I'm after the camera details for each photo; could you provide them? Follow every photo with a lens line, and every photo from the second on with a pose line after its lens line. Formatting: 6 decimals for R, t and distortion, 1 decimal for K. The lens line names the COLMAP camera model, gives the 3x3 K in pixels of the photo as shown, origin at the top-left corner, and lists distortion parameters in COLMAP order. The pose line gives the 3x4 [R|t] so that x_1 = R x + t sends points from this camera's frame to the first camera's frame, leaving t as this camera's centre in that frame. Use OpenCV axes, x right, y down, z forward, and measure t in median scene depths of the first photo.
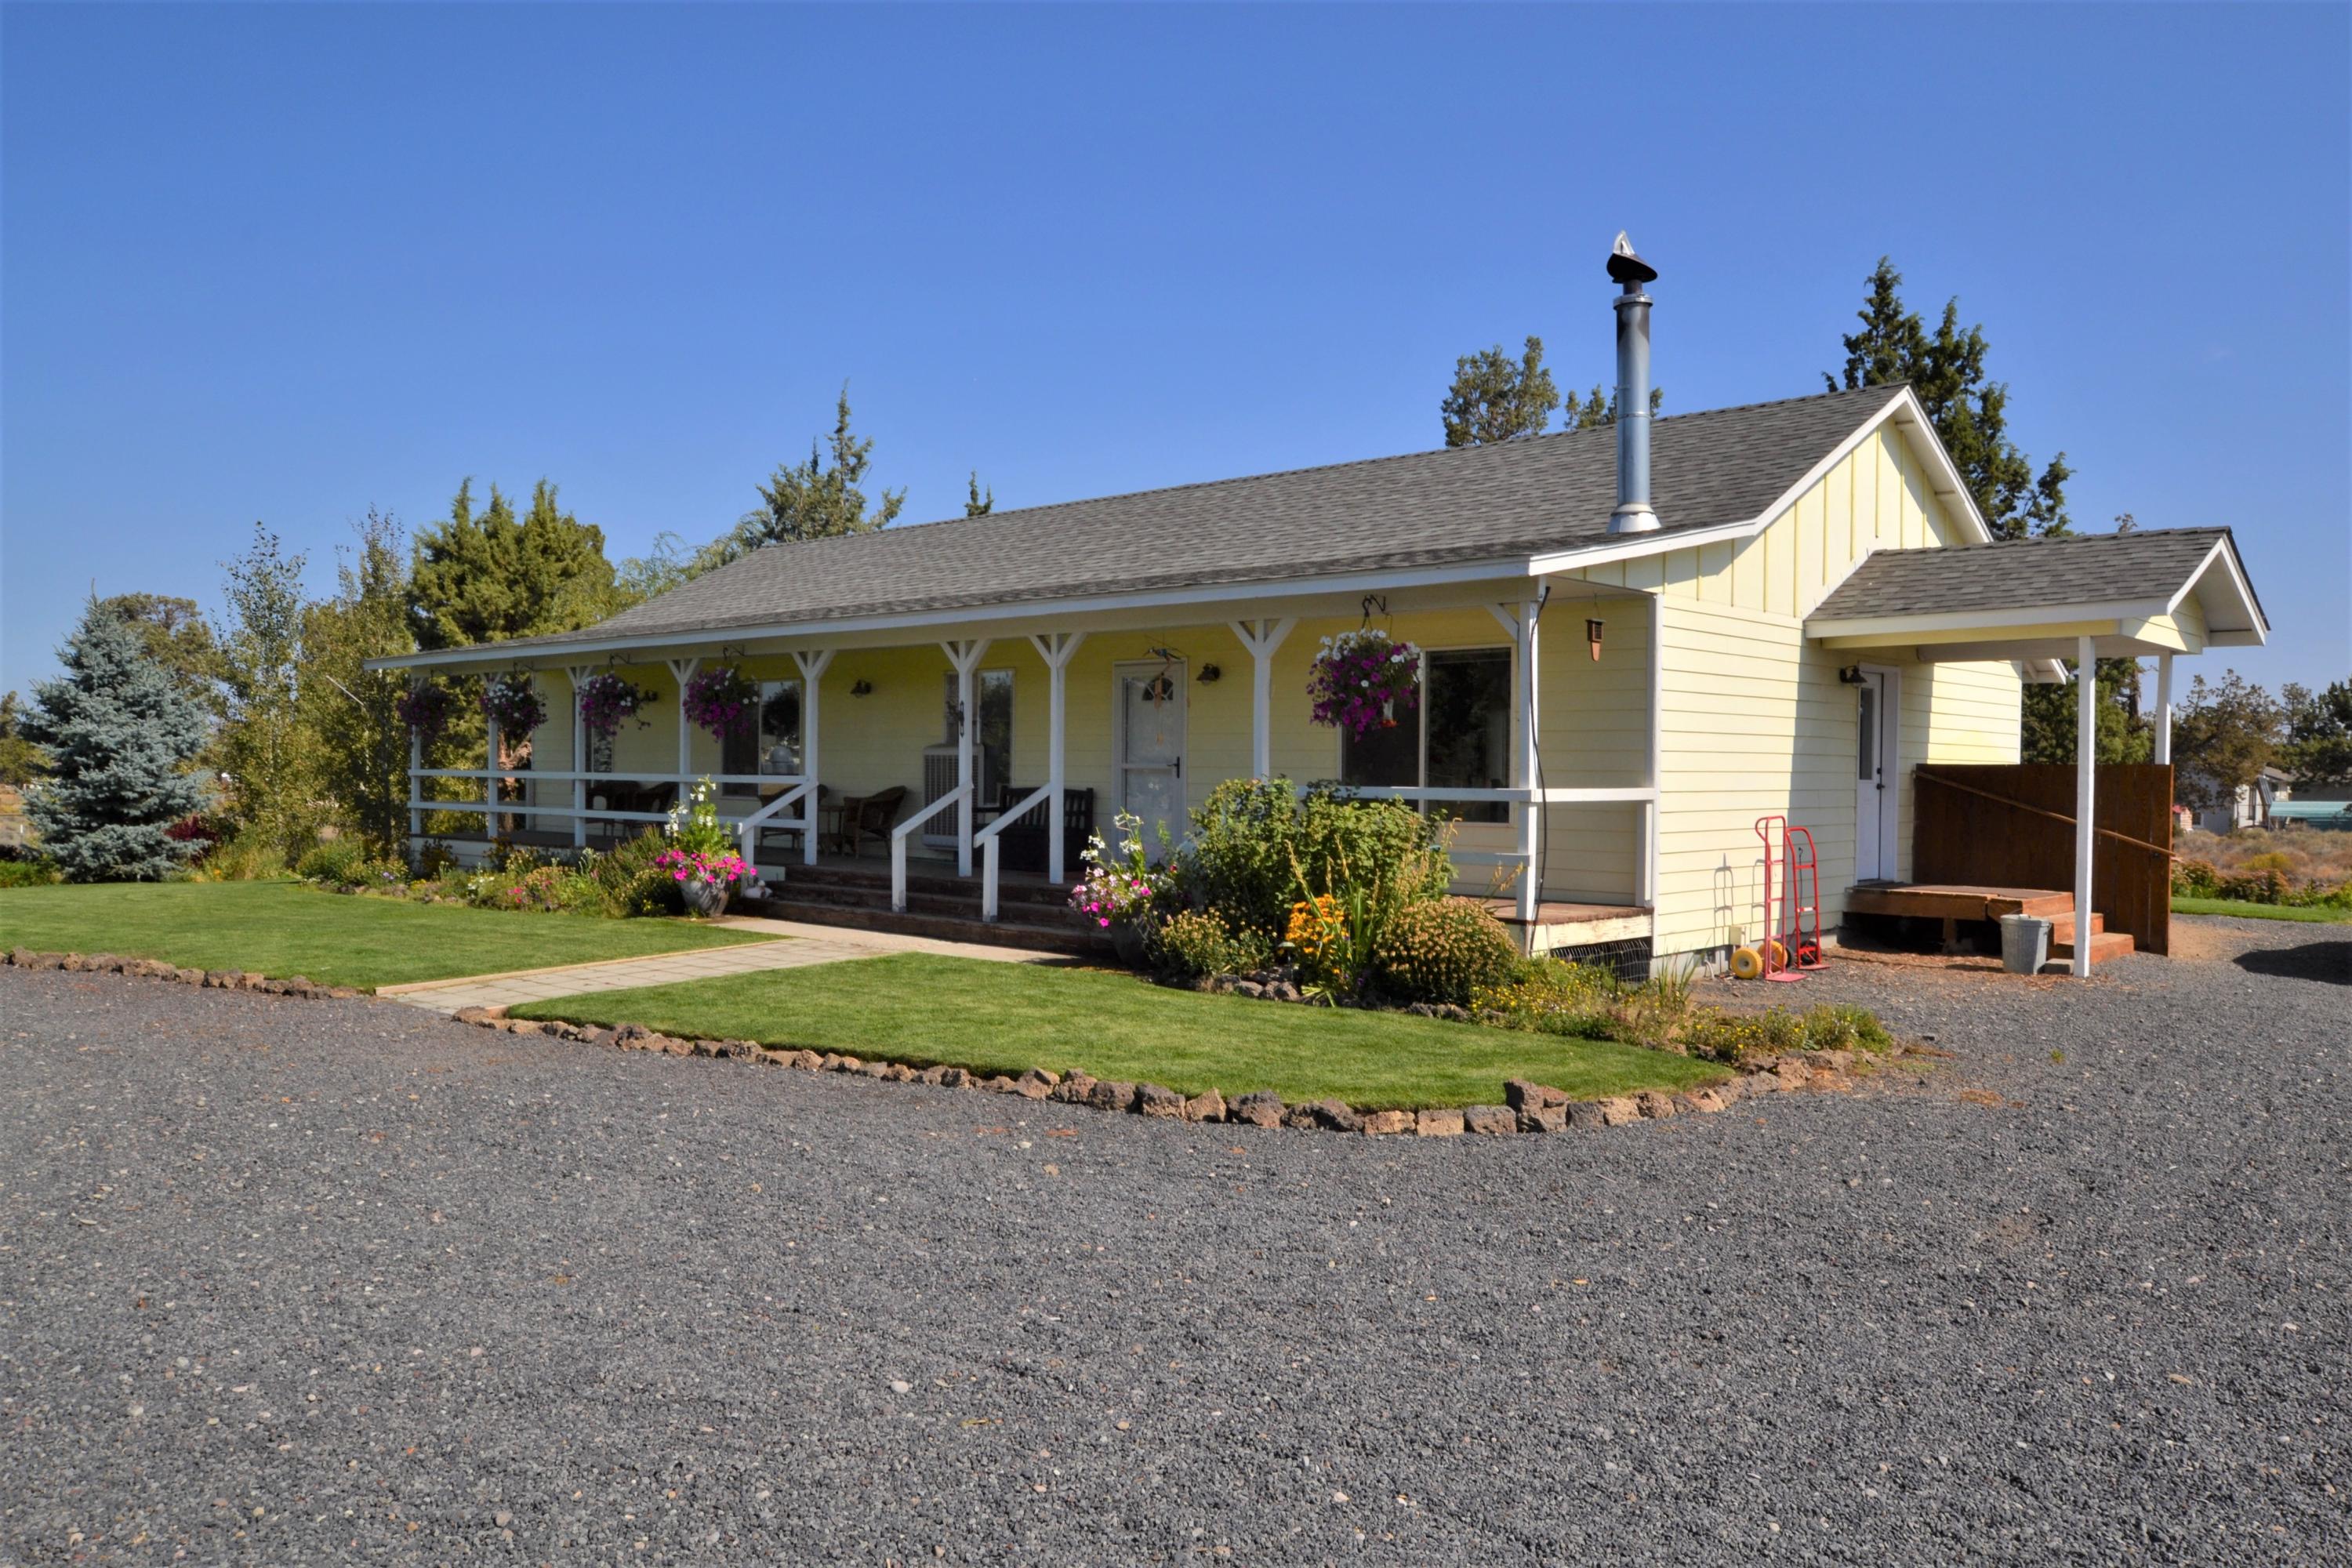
lens RADIAL K [[1670.0, 0, 1176.0], [0, 1670.0, 784.0], [0, 0, 1]] dist [-0.003785, -0.000936]
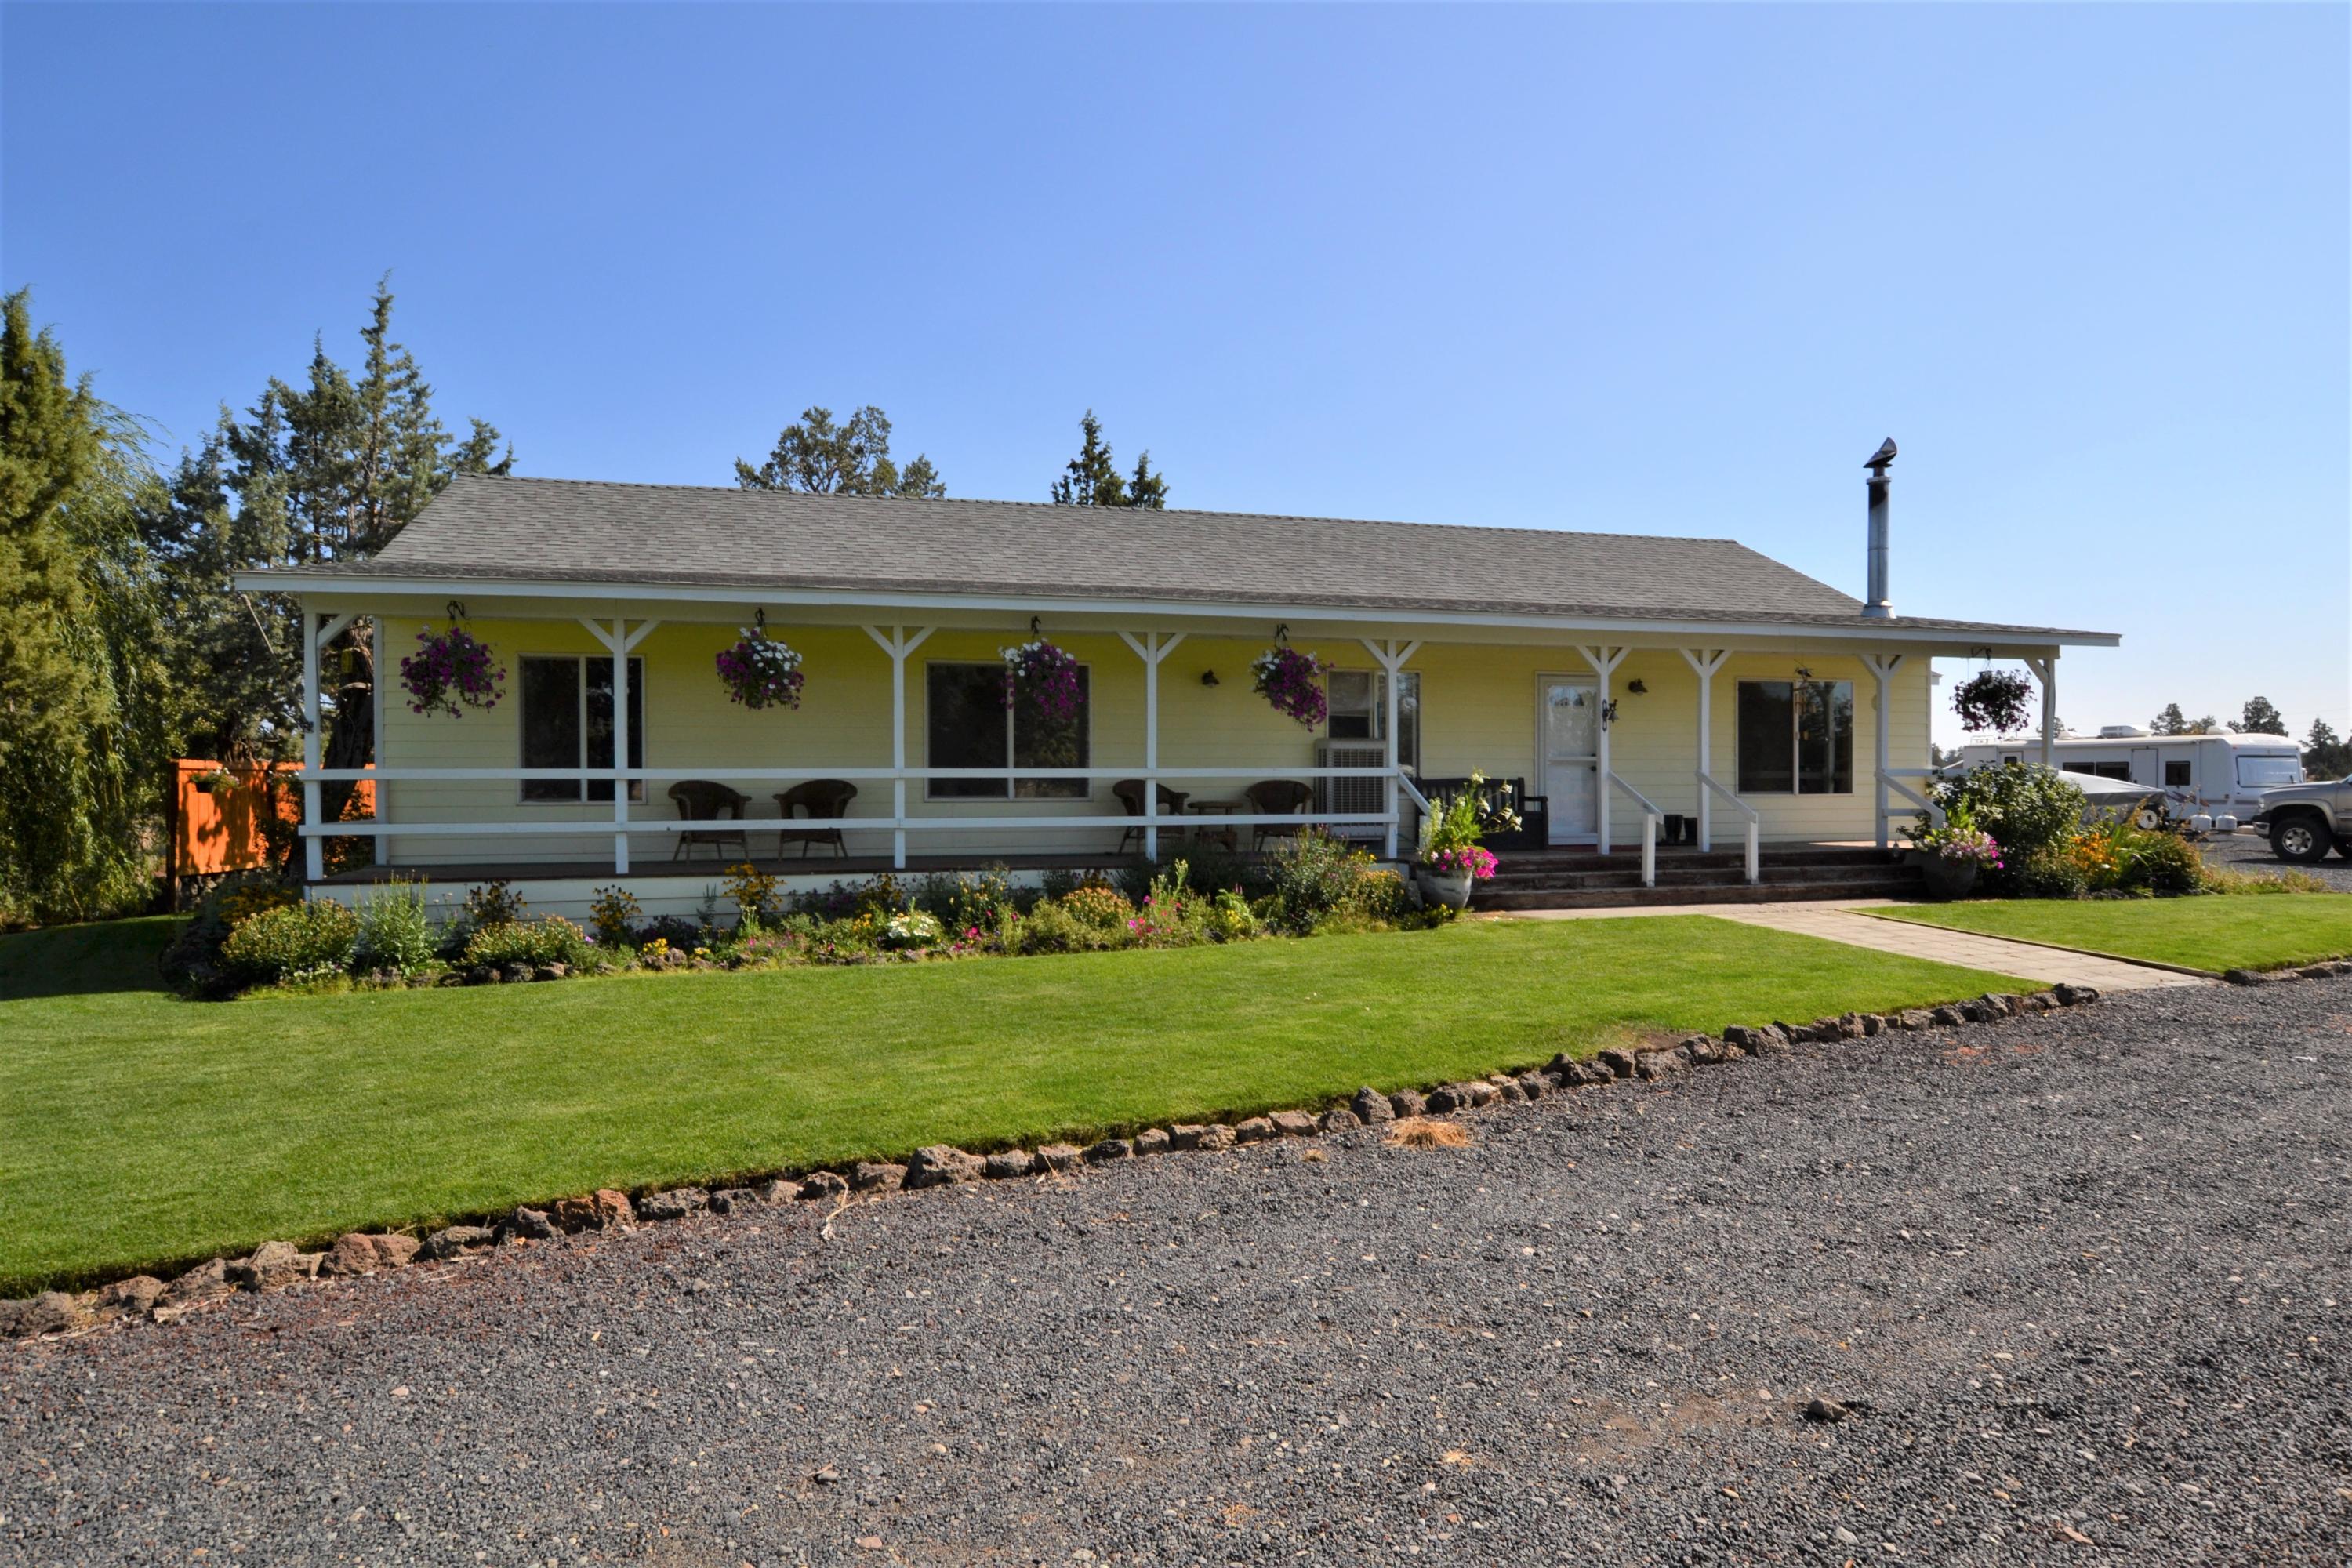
lens RADIAL K [[1256.4, 0, 1176.0], [0, 1256.4, 784.0], [0, 0, 1]] dist [-0.005276, -0.001692]
pose [[0.552916, -0.014792, 0.833106, -0.601912], [0.014194, 0.999865, 0.008333, -0.002175], [-0.833116, 0.007217, 0.553051, 0.461681]]
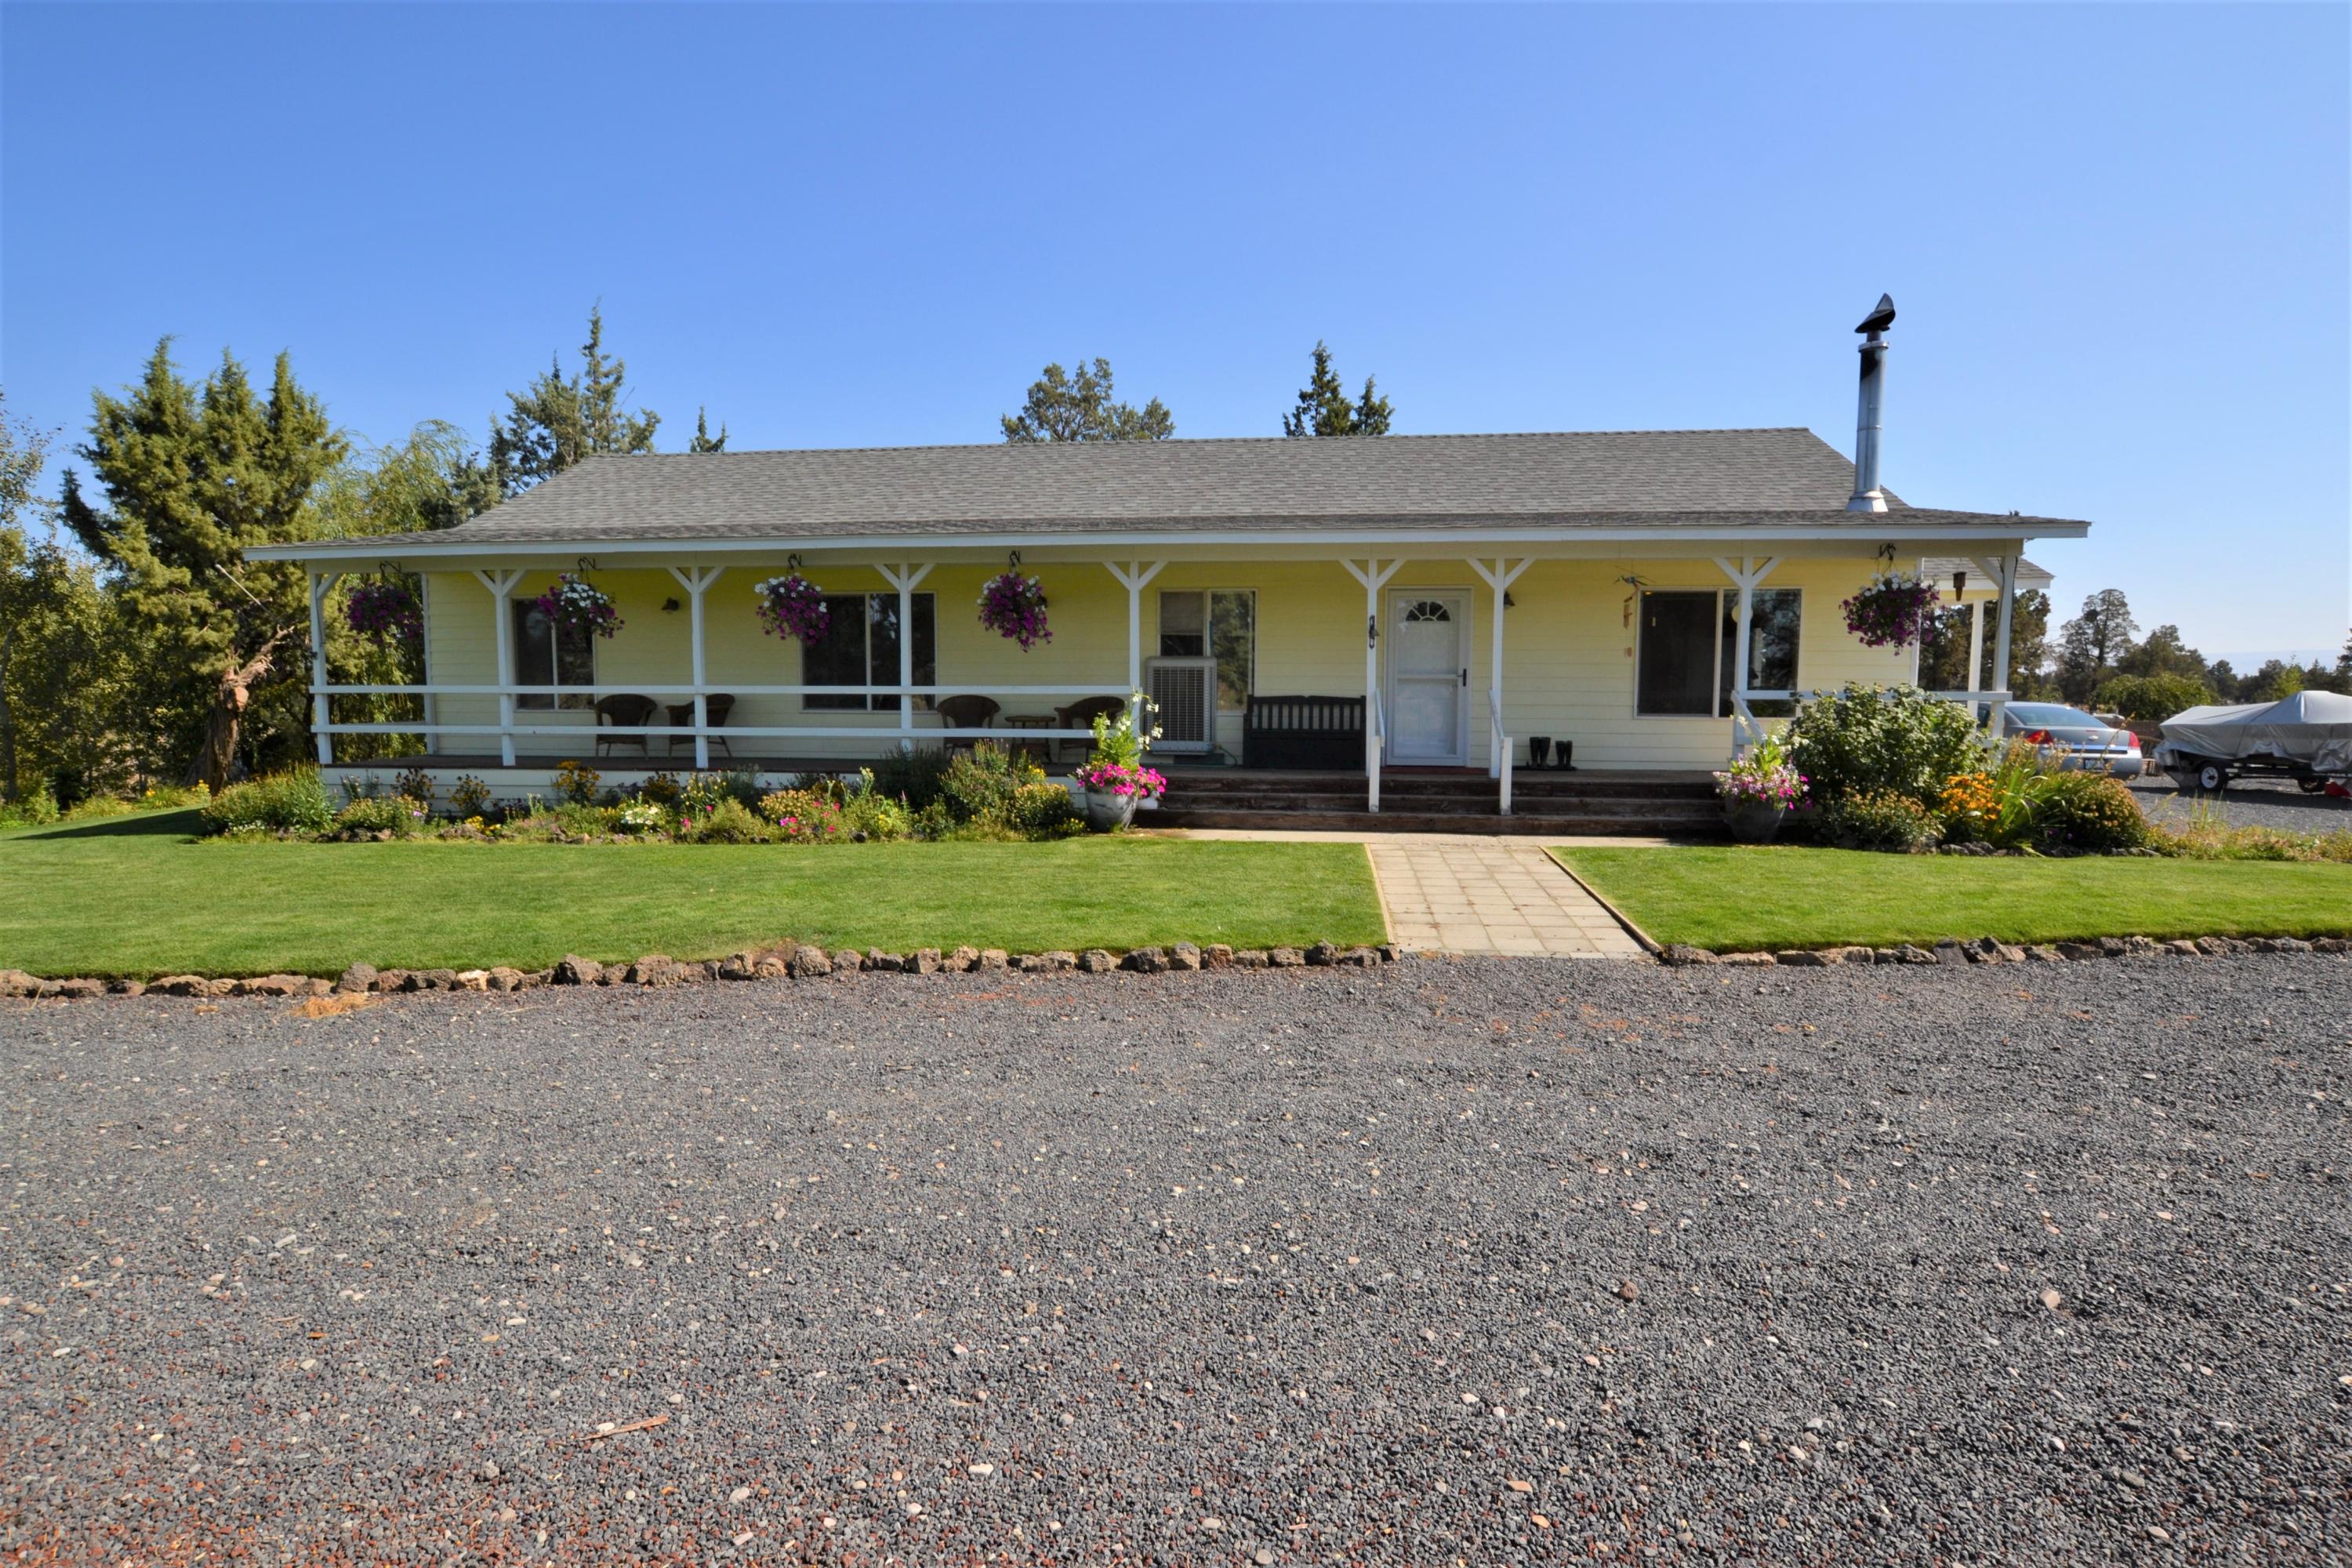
lens RADIAL K [[1168.9, 0, 1176.0], [0, 1168.9, 784.0], [0, 0, 1]] dist [-0.024298, 0.000451]
pose [[0.821943, -0.048942, 0.567463, -0.399196], [0.007465, 0.997141, 0.075187, 0.000879], [-0.569521, -0.057564, 0.819959, 0.264815]]
